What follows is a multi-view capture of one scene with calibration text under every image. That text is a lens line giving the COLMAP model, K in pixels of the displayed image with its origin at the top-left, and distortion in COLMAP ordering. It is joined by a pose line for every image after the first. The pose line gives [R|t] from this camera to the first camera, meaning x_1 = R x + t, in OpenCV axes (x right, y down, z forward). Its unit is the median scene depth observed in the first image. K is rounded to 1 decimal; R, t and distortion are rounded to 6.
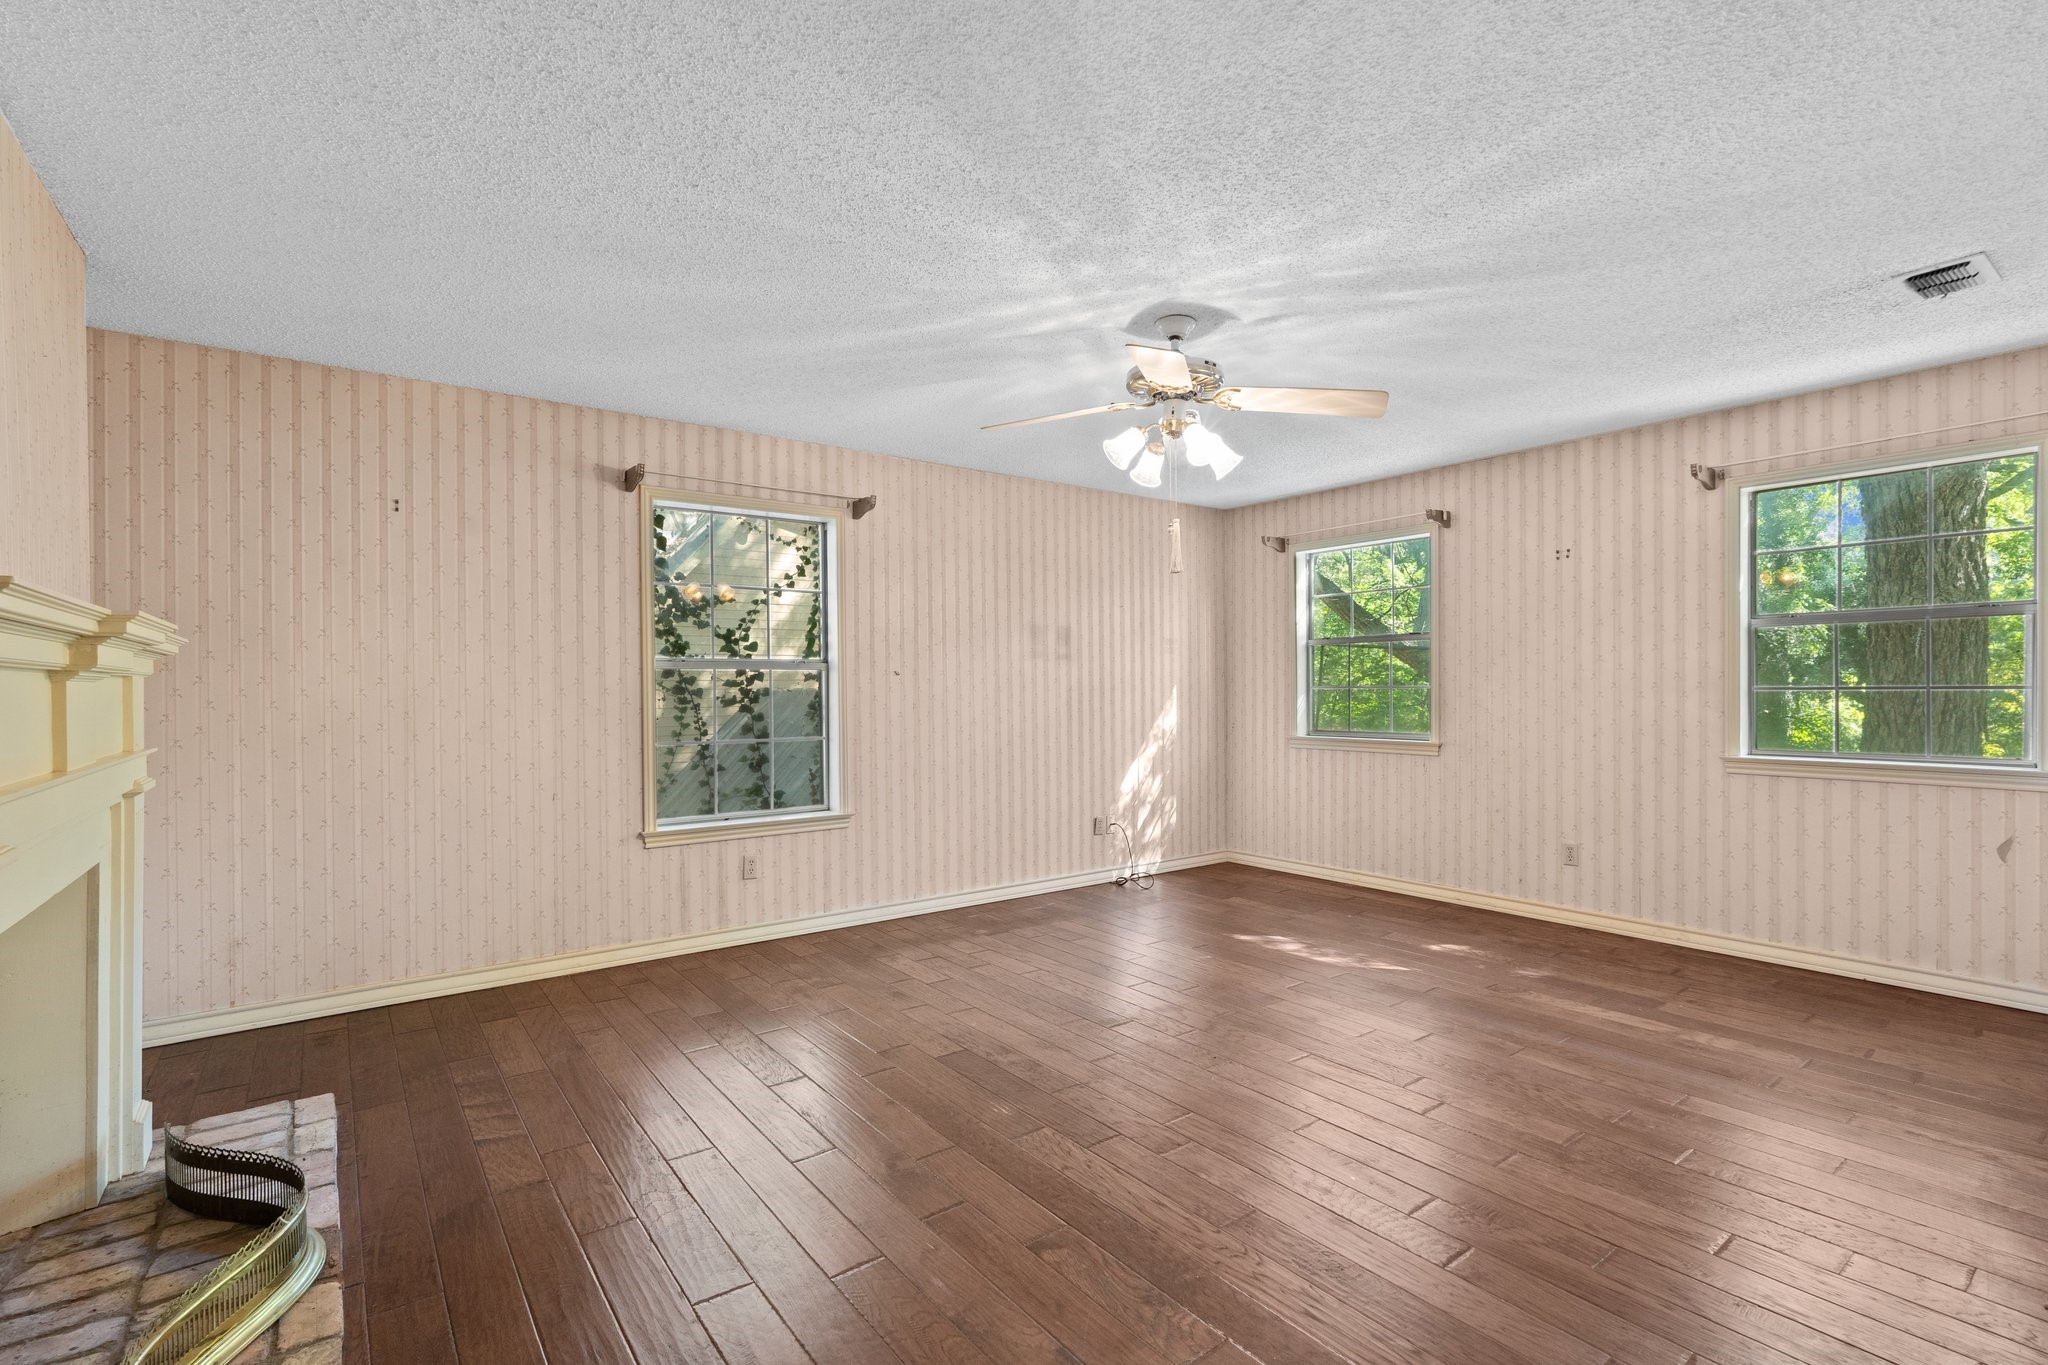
lens RADIAL K [[924.2, 0, 1022.2], [0, 924.2, 684.4], [0, 0, 1]] dist [-0.002096, 0.000564]
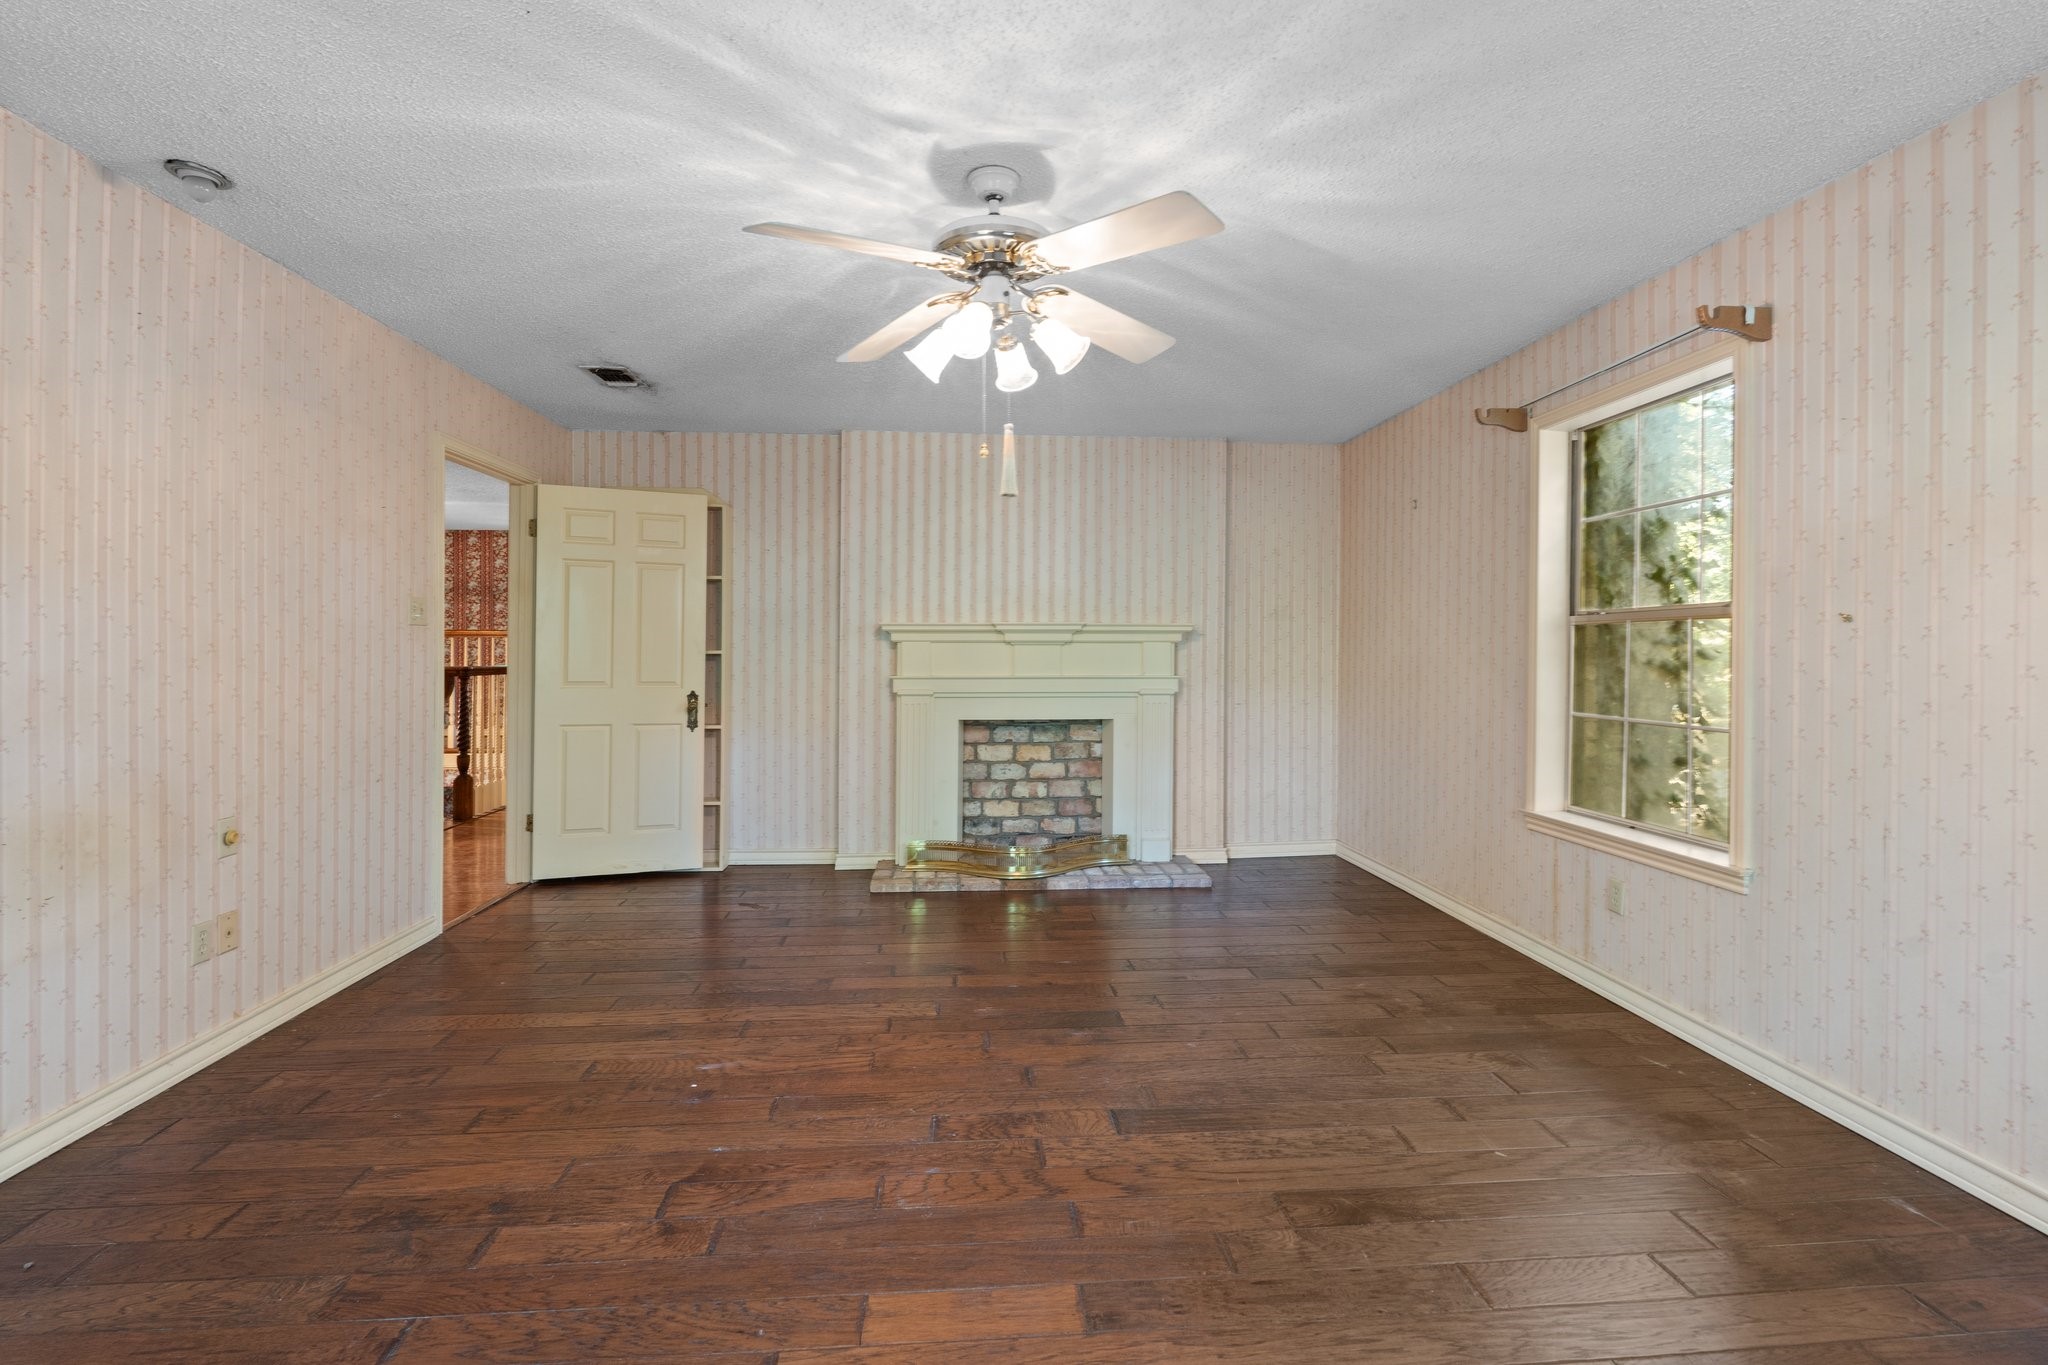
lens RADIAL K [[924.2, 0, 1027.6], [0, 924.2, 651.5], [0, 0, 1]] dist [-0.002096, 0.000564]
pose [[-0.537569, 0.003221, -0.843213, 0.818048], [-0.000100, 0.999992, 0.003884, 0.004421], [0.843220, 0.002173, -0.537565, 1.461741]]
